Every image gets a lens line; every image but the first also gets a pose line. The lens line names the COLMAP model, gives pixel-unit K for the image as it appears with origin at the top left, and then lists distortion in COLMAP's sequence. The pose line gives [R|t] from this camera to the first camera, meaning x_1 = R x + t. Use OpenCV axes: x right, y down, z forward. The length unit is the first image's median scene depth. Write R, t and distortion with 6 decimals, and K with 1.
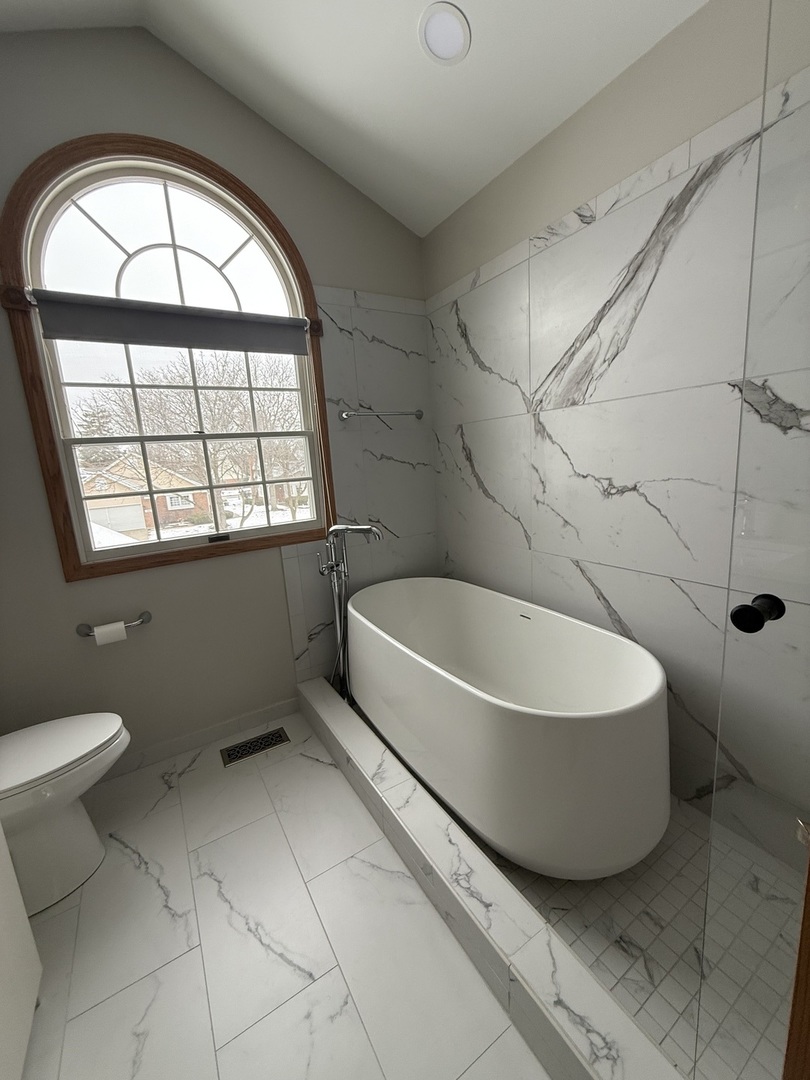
lens RADIAL K [[430.1, 0, 406.0], [0, 430.1, 537.1], [0, 0, 1]] dist [-0.001519, 0.000176]
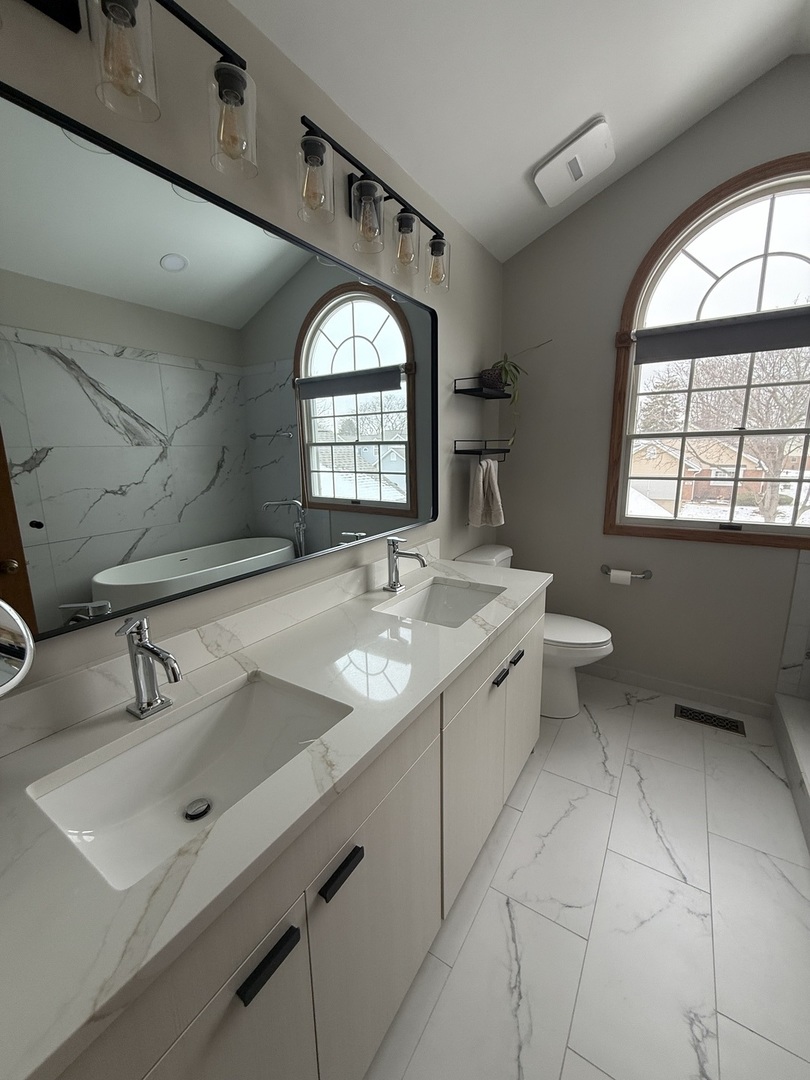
lens RADIAL K [[430.1, 0, 406.0], [0, 430.1, 537.1], [0, 0, 1]] dist [-0.001519, 0.000176]
pose [[0.429322, 0.236358, -0.871675, 0.195191], [-0.175576, 0.968577, 0.176158, -0.023624], [0.885921, 0.077416, 0.457330, -0.259045]]
